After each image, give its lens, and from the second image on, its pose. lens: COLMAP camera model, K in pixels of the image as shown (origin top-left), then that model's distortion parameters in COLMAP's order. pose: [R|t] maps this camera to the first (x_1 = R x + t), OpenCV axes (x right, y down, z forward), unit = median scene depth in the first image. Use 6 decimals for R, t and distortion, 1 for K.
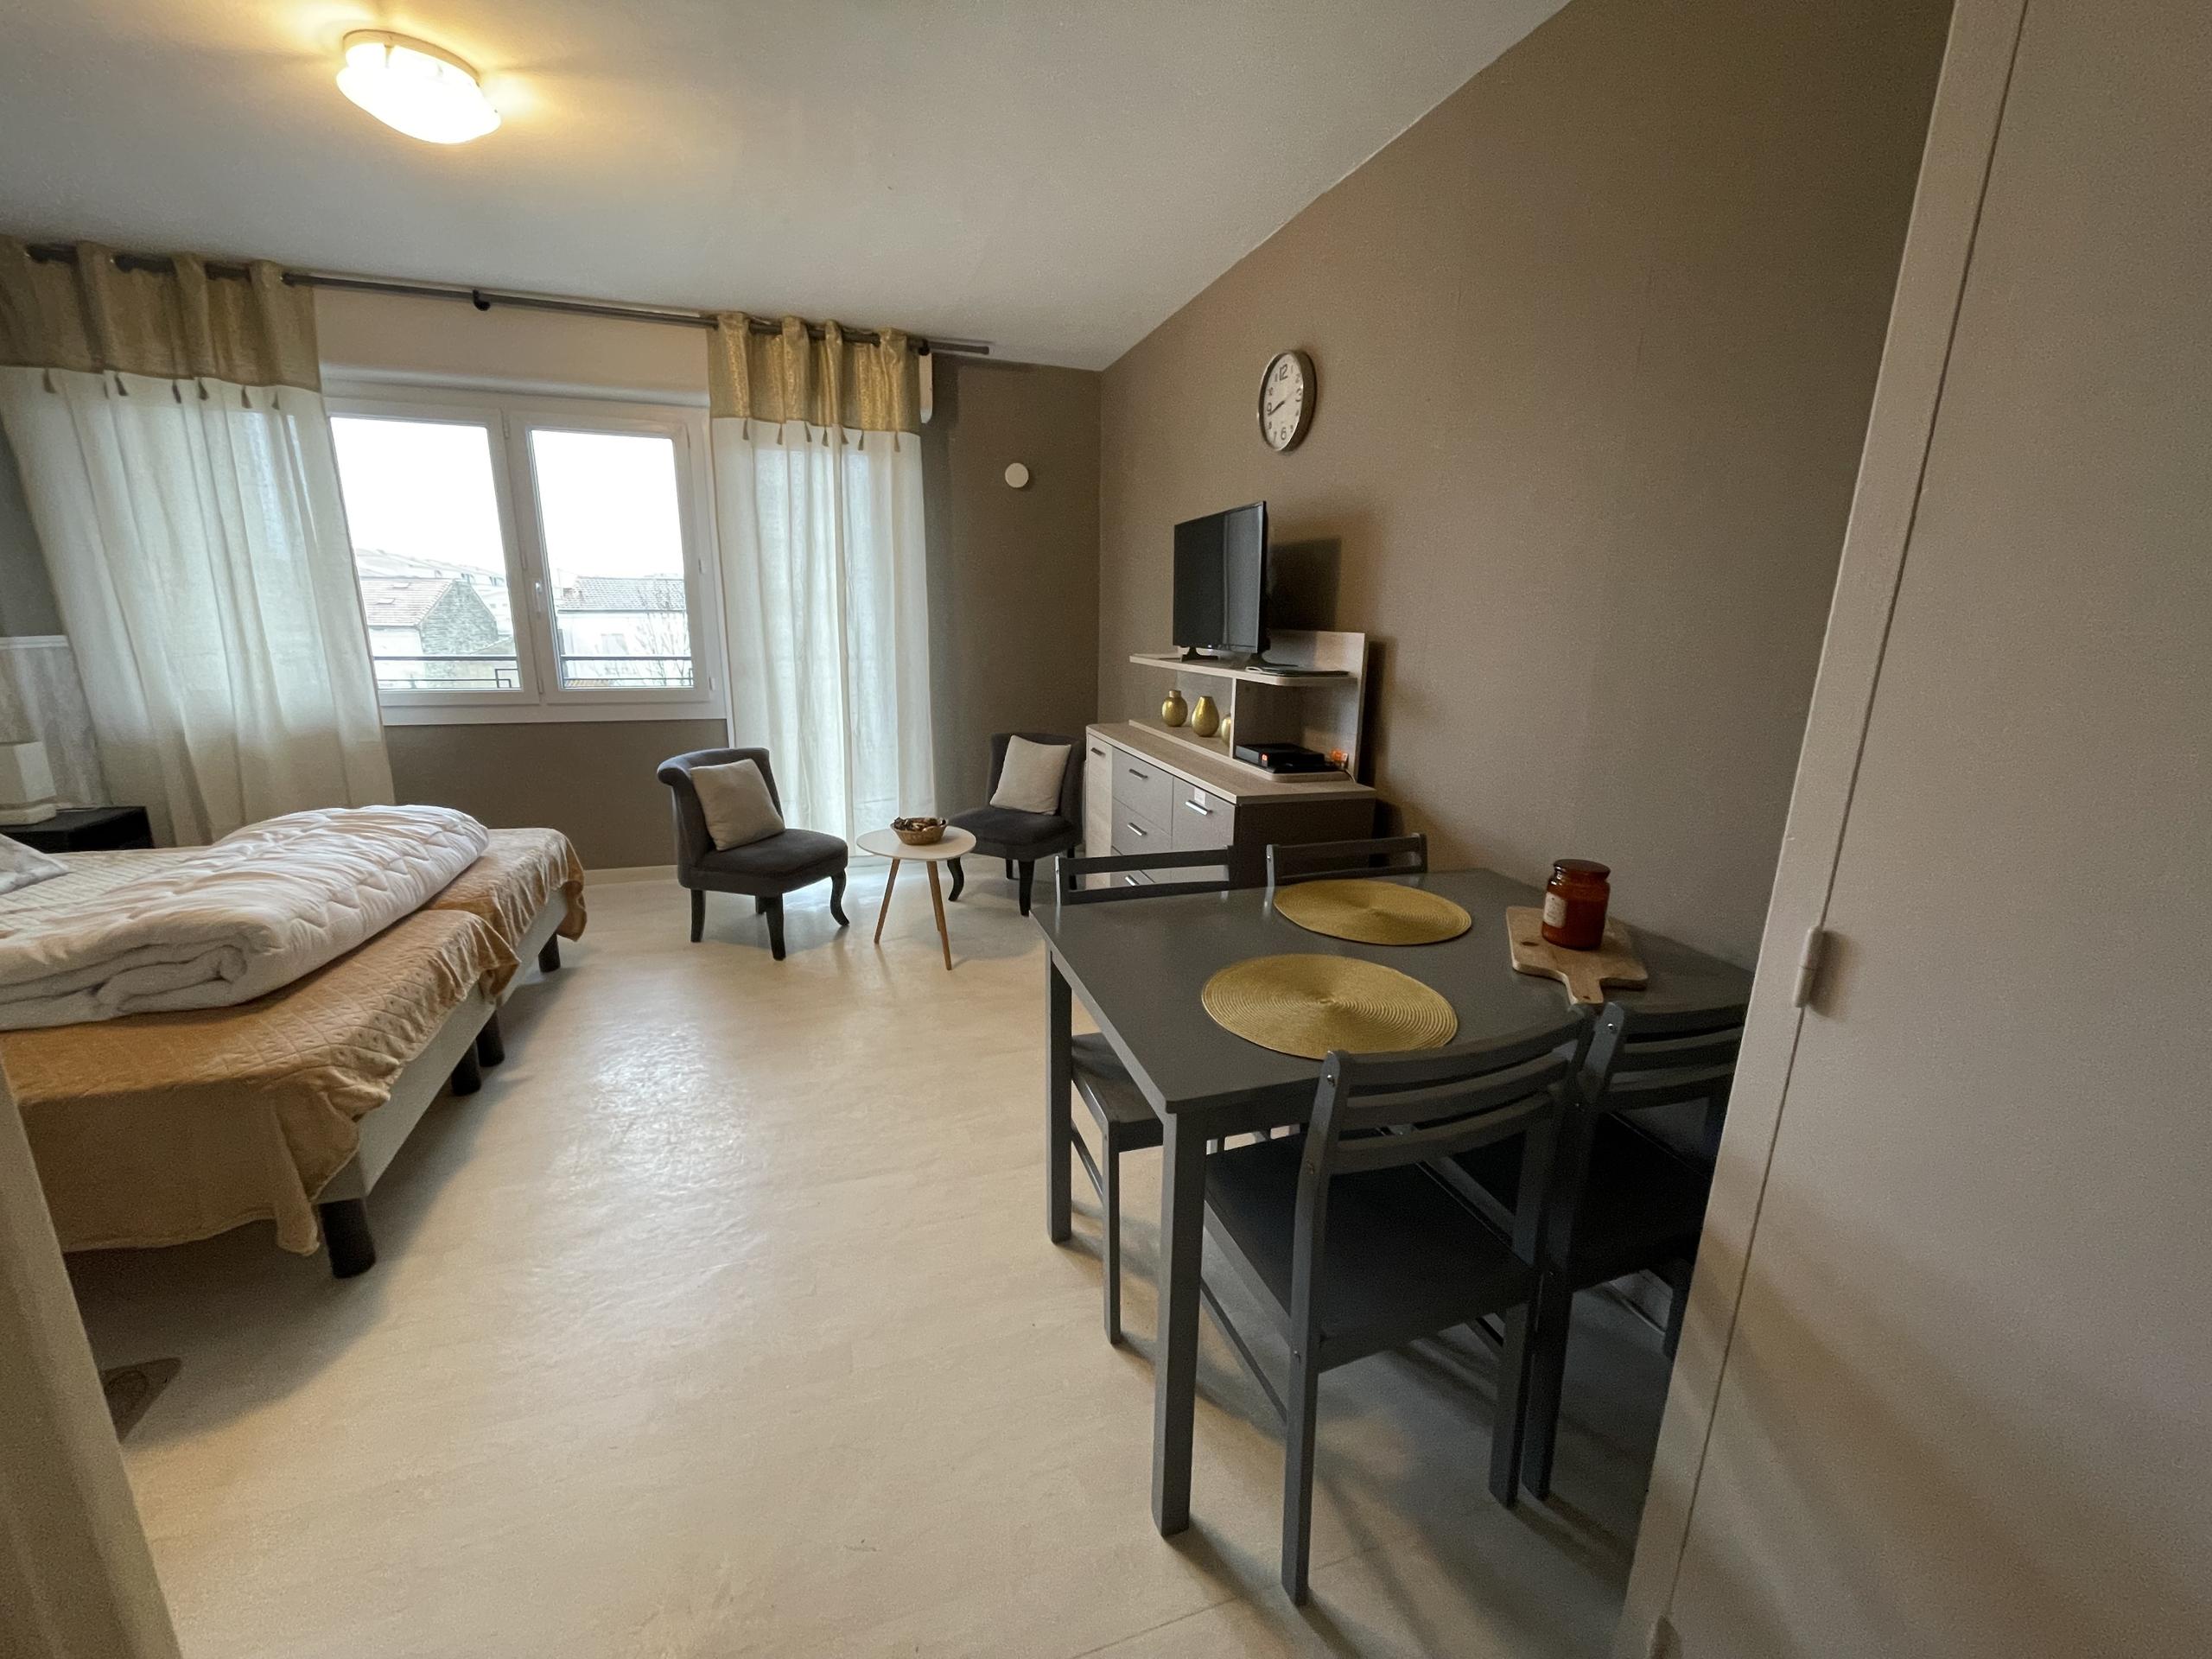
lens RADIAL K [[898.9, 0, 1109.0], [0, 898.9, 826.6], [0, 0, 1]] dist [-0.000216, -0.000313]
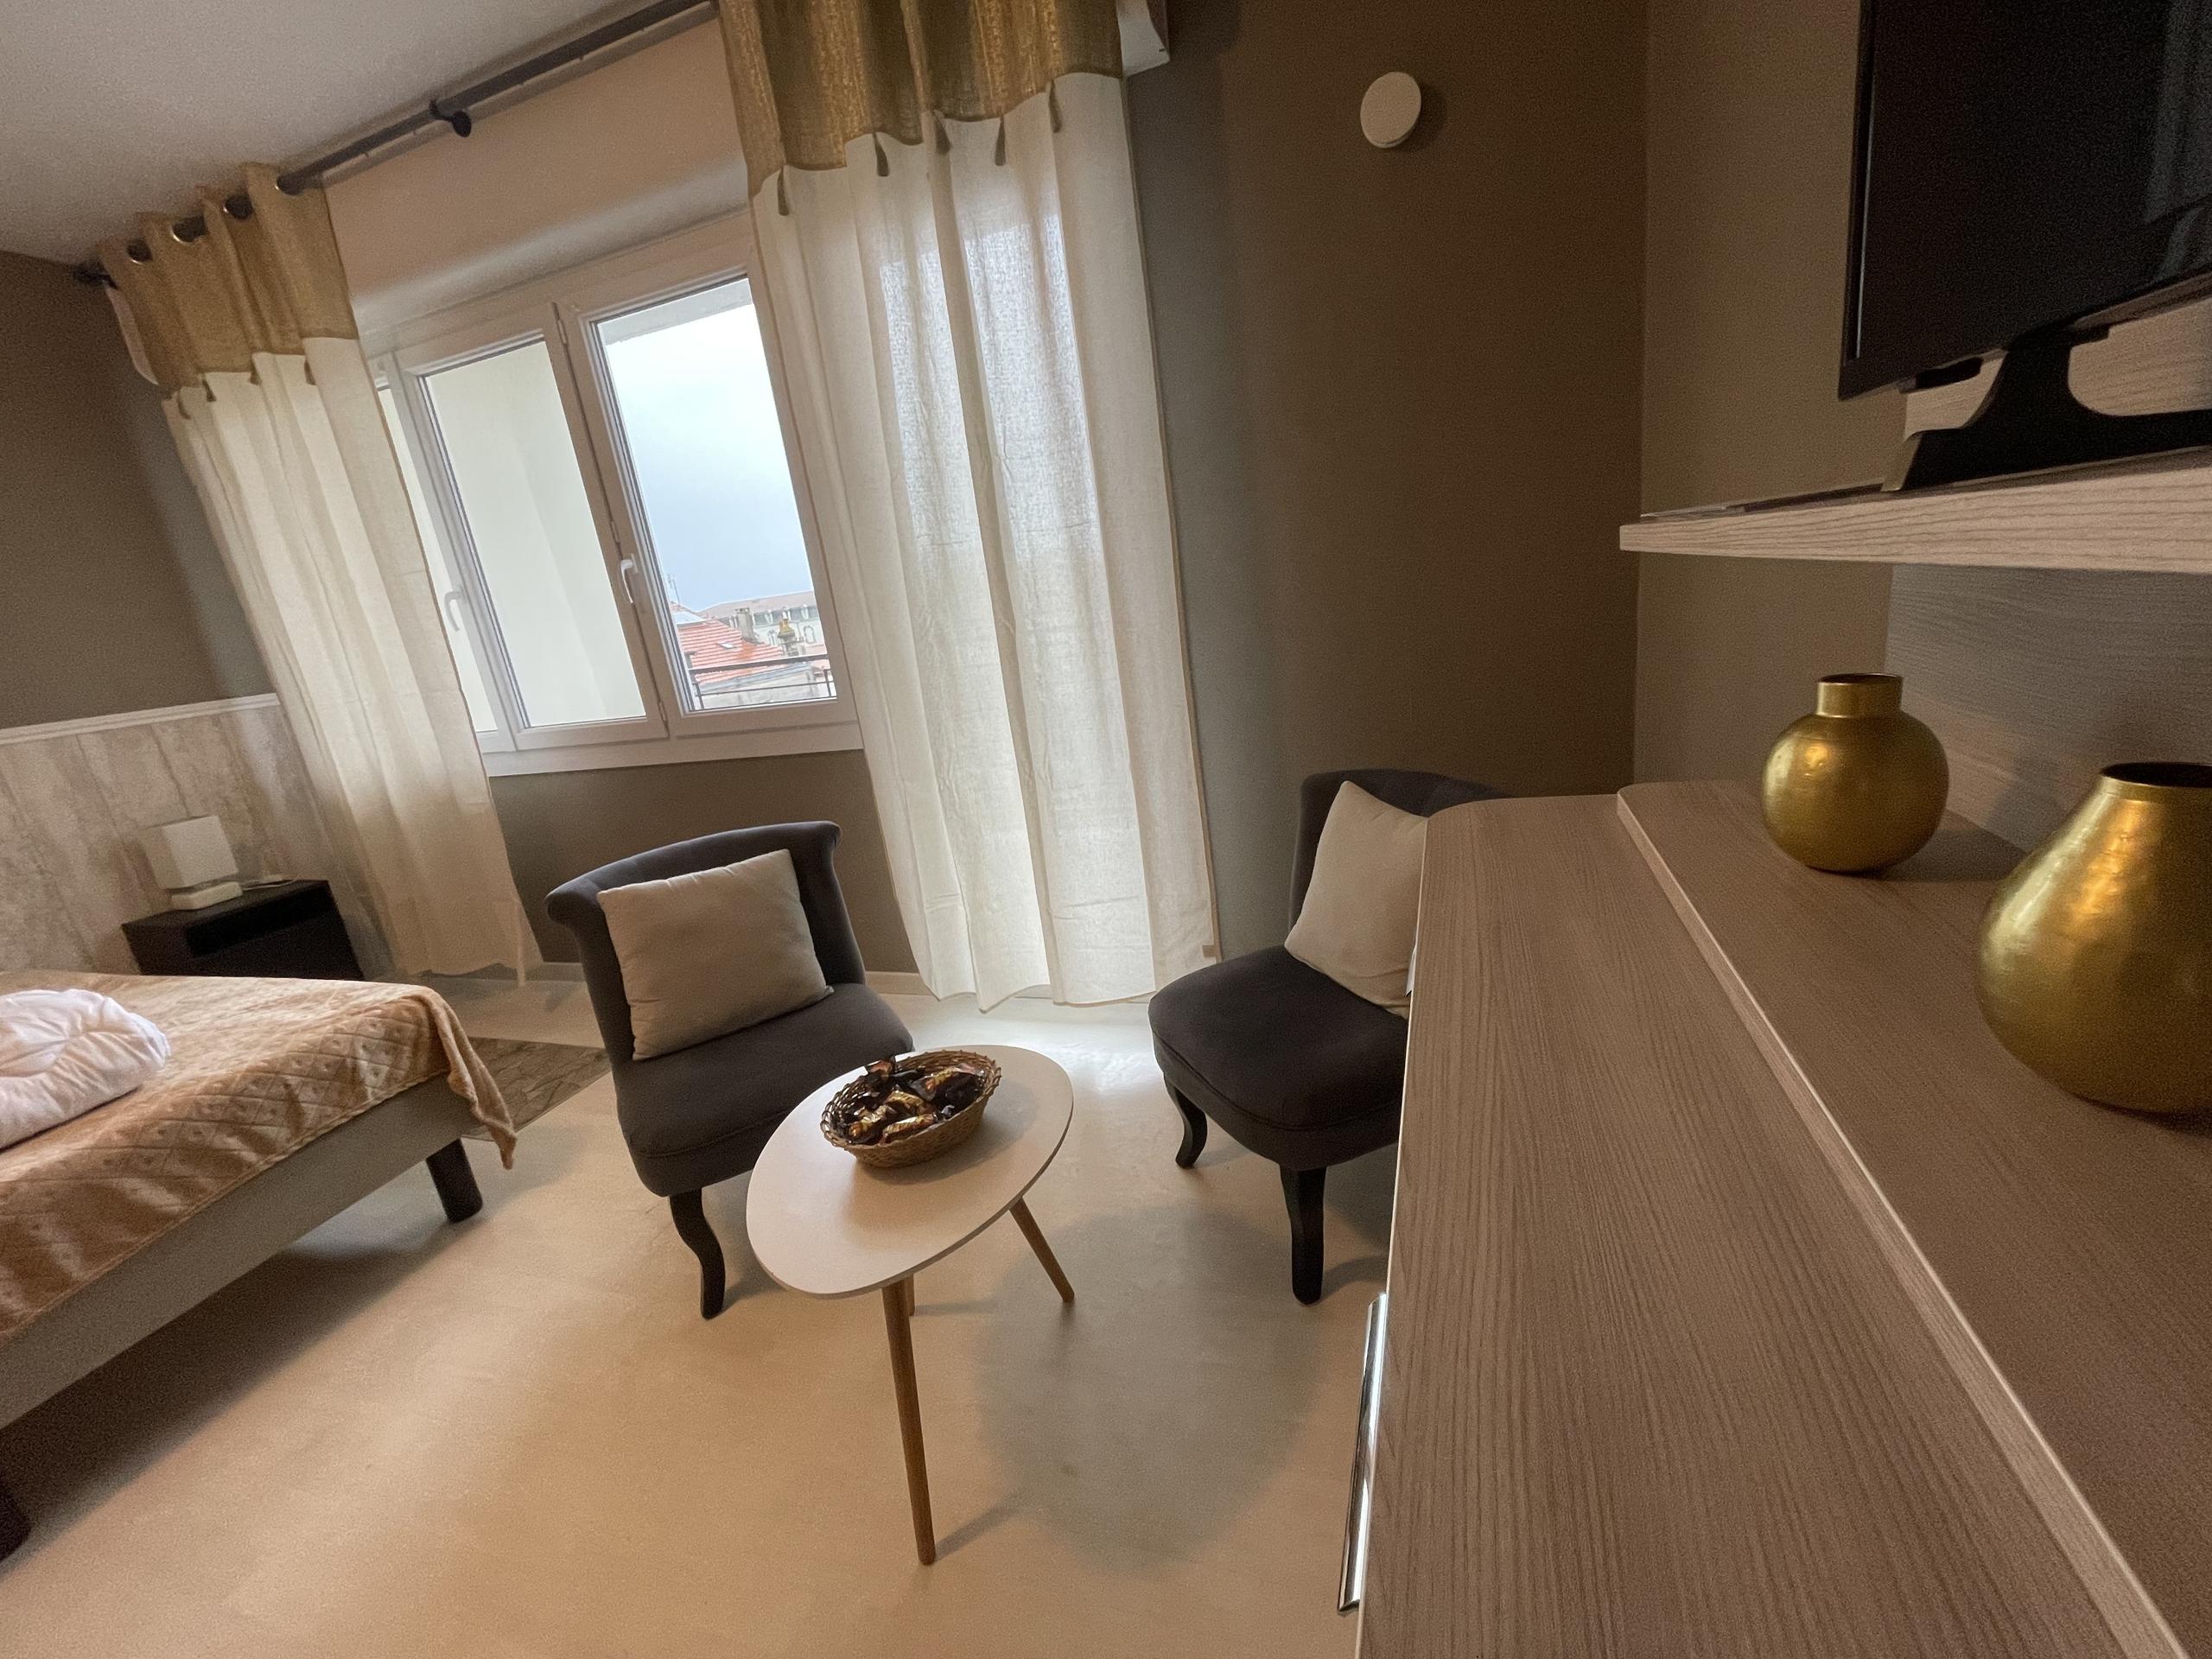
lens RADIAL K [[898.9, 0, 1090.7], [0, 898.9, 824.4], [0, 0, 1]] dist [-0.000216, -0.000313]
pose [[0.782704, 0.040475, -0.621077, 0.061294], [-0.001964, 0.998039, 0.062566, -0.122832], [0.622391, -0.047751, 0.781249, 0.709750]]
